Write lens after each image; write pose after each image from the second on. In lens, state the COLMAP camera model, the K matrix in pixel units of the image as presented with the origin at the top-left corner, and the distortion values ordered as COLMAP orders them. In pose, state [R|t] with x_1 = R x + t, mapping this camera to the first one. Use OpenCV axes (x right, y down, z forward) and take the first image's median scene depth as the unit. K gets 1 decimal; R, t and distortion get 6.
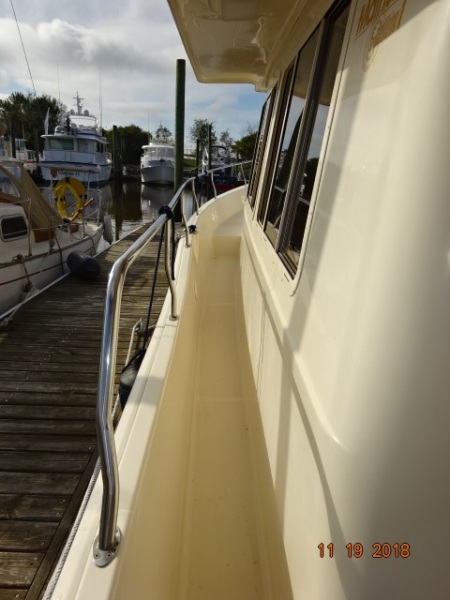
lens RADIAL K [[442.2, 0, 225.0], [0, 442.2, 300.0], [0, 0, 1]] dist [0.010730, -0.012334]
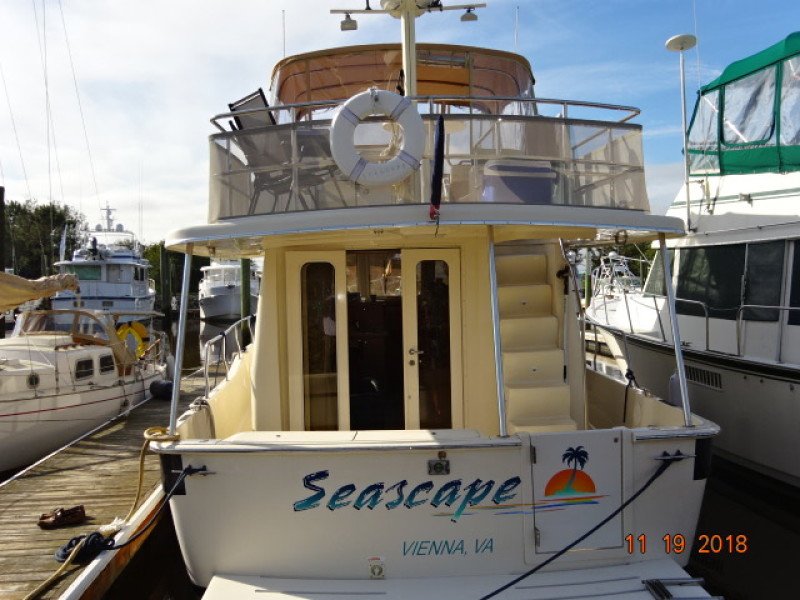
lens RADIAL K [[719.2, 0, 400.0], [0, 719.2, 300.0], [0, 0, 1]] dist [0.012695, -0.010587]
pose [[0.993962, -0.057783, 0.093274, 0.016761], [0.080615, 0.961270, -0.263556, 0.025934], [-0.074432, 0.269484, 0.960124, -0.103903]]
